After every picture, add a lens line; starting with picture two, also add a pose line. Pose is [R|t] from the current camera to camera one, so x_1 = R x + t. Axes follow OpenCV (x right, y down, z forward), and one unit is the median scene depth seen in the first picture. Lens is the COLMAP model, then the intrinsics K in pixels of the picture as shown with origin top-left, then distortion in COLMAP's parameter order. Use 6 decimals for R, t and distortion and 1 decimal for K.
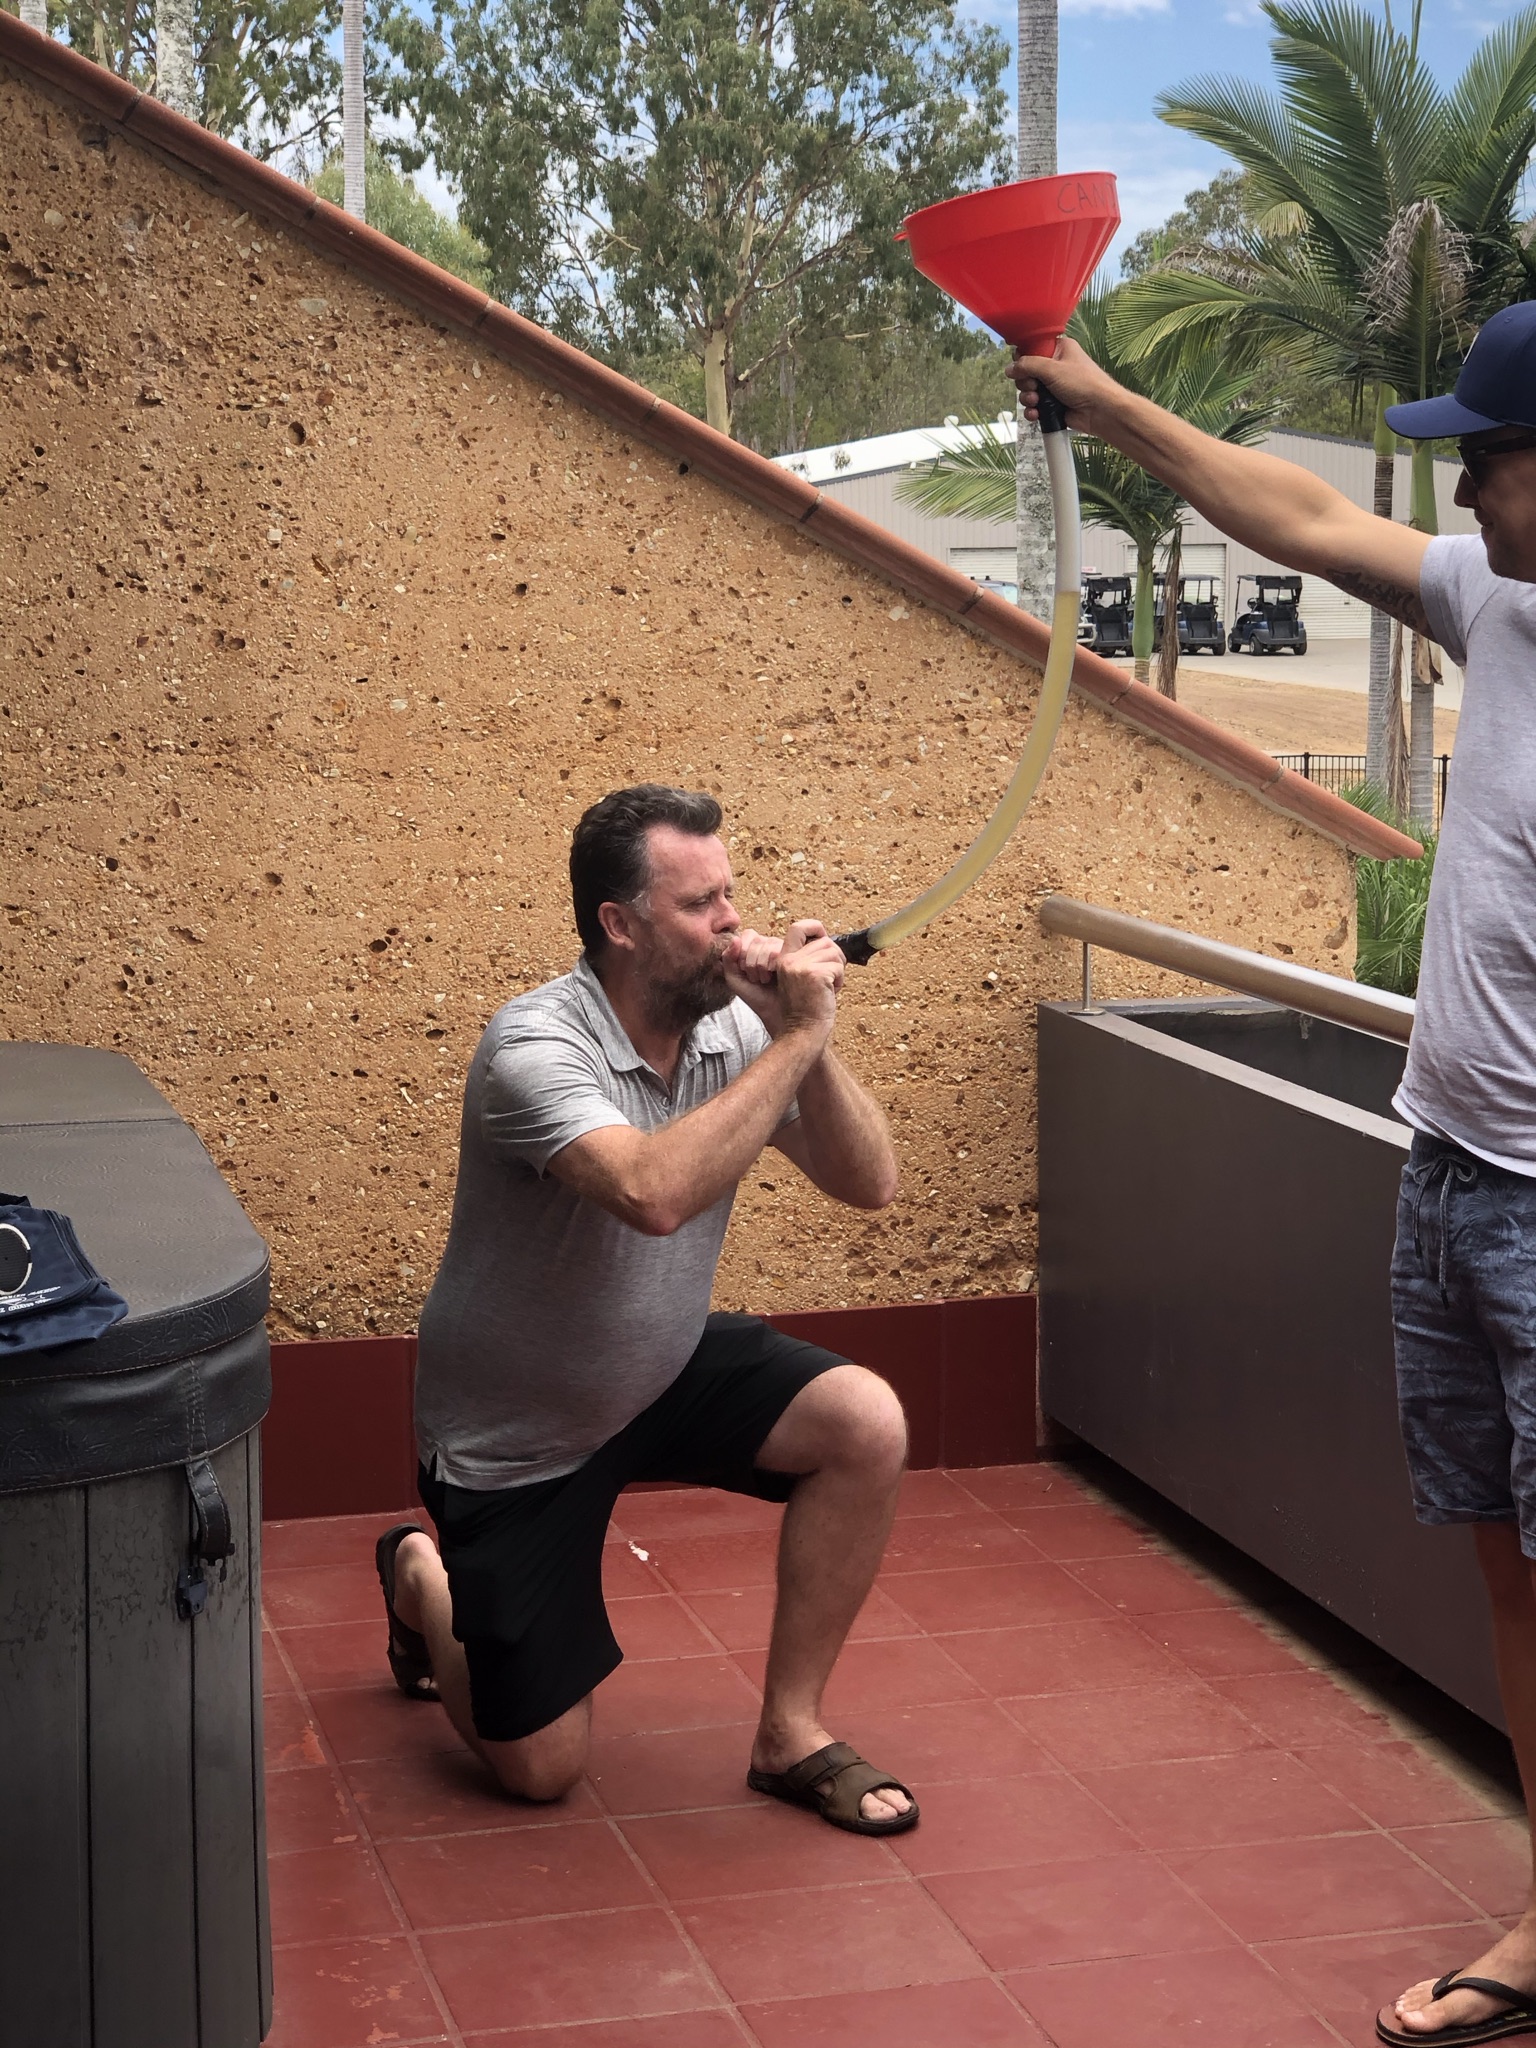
lens RADIAL K [[3855.7, 0, 764.2], [0, 3855.7, 1082.6], [0, 0, 1]] dist [-0.021742, 0.876358]
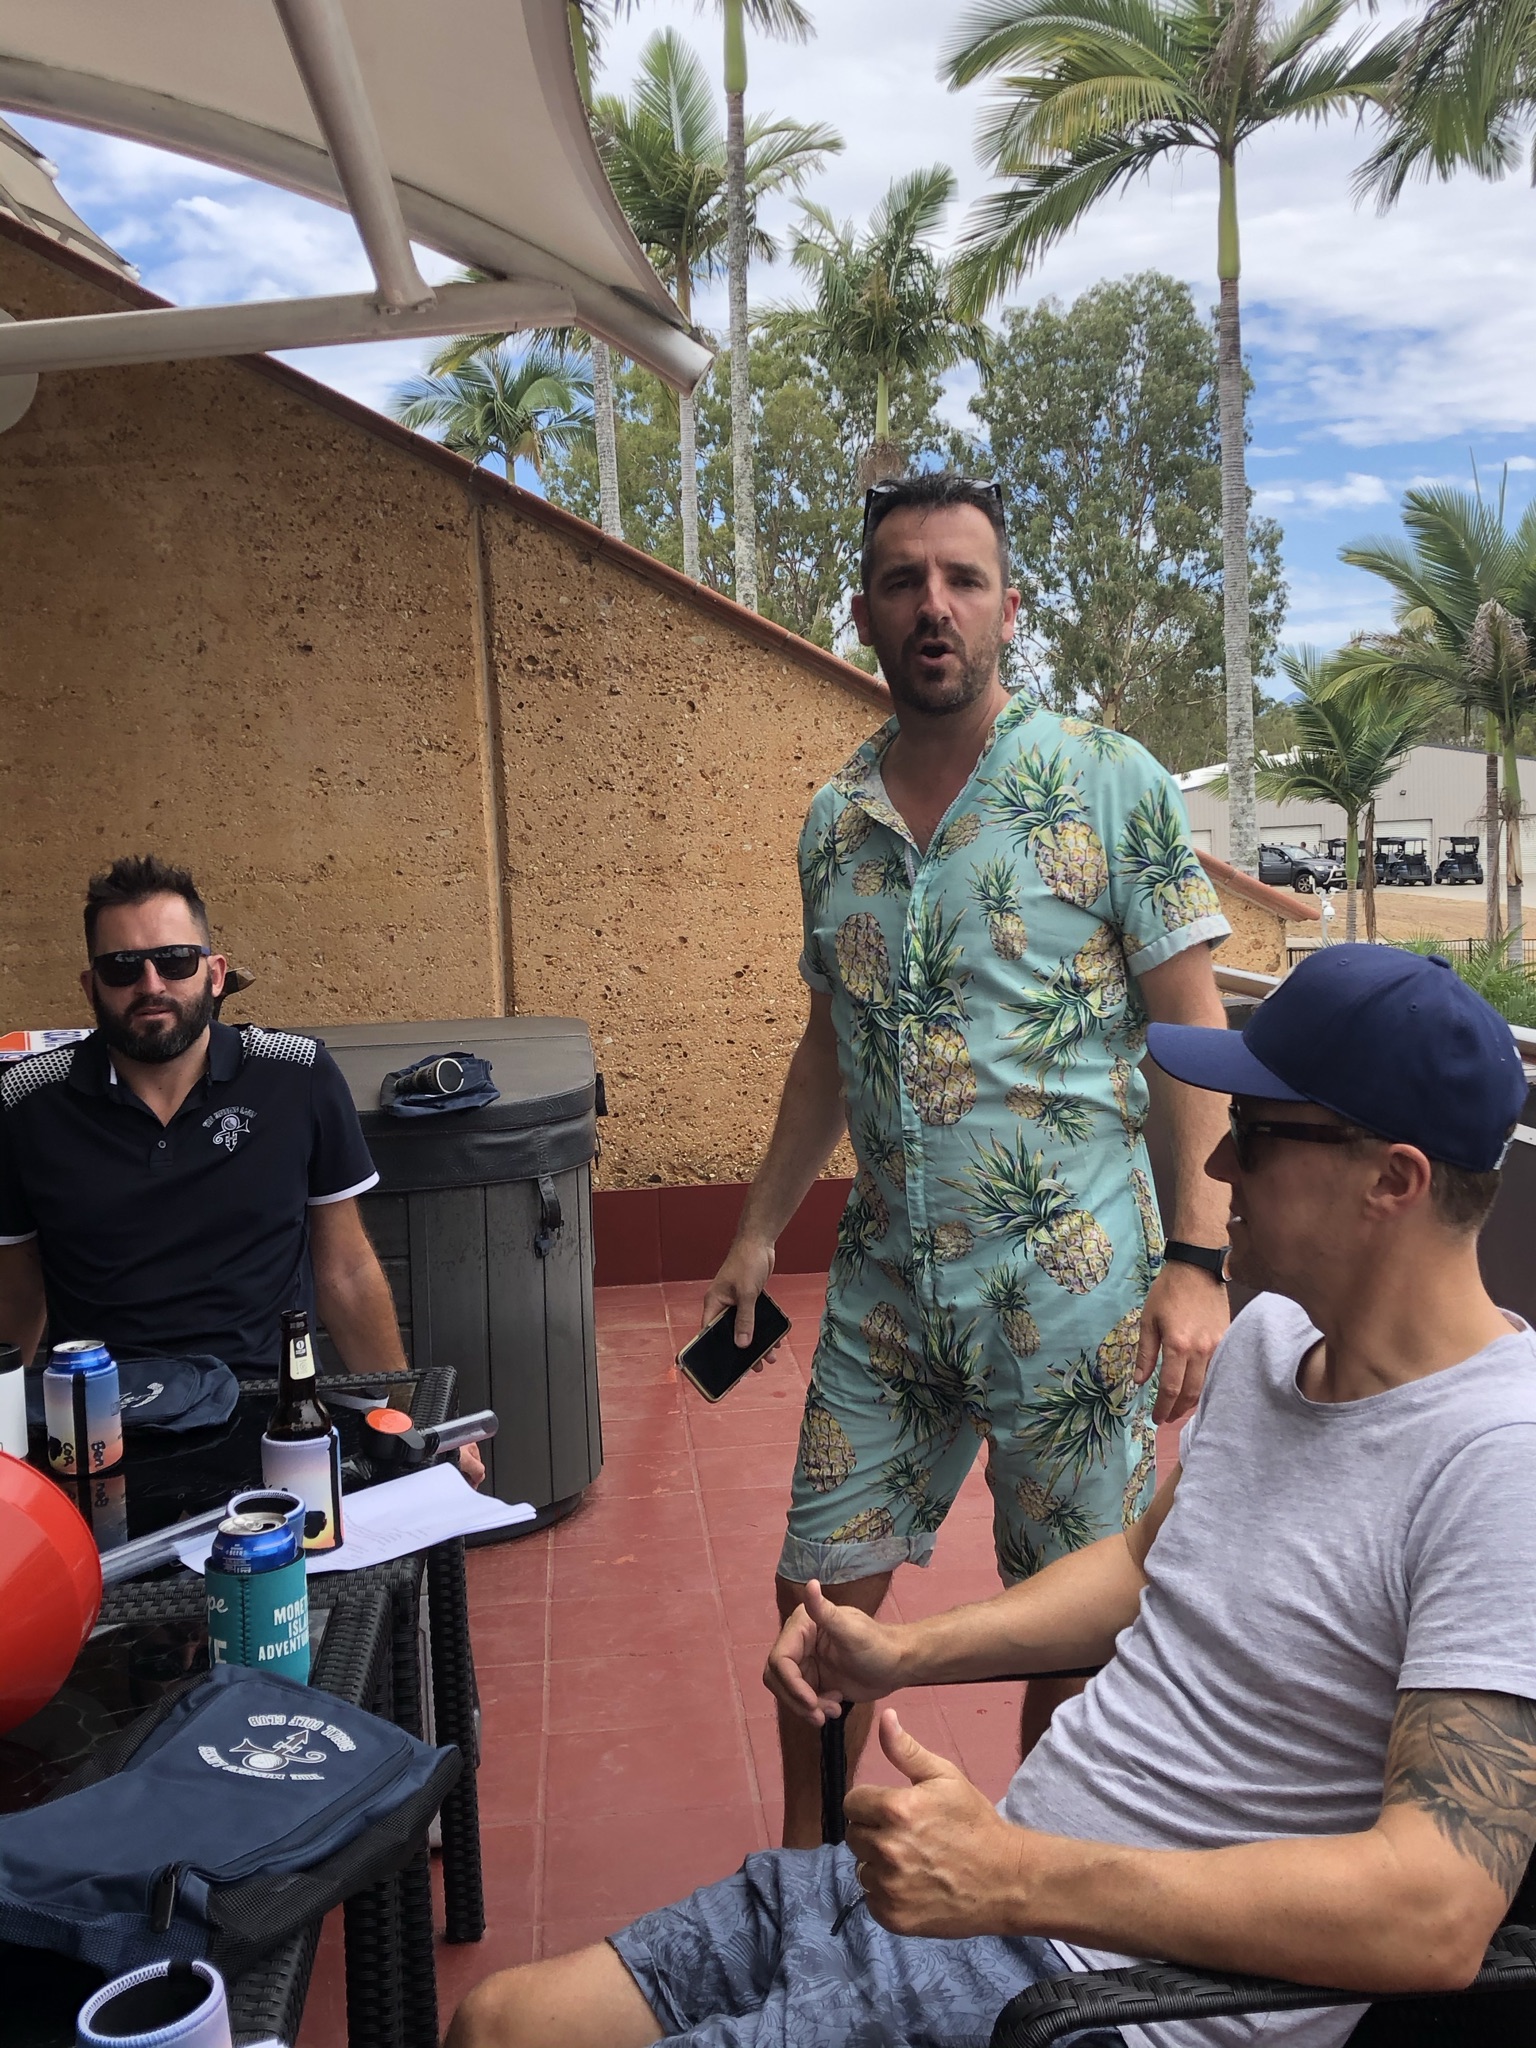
lens RADIAL K [[2227.0, 0, 768.0], [0, 2227.0, 1024.0], [0, 0, 1]] dist [0.215718, -0.947039]
pose [[0.985906, -0.015844, -0.166546, 0.089992], [0.006881, 0.998503, -0.054253, 0.045195], [0.167157, 0.052343, 0.984540, -0.072898]]
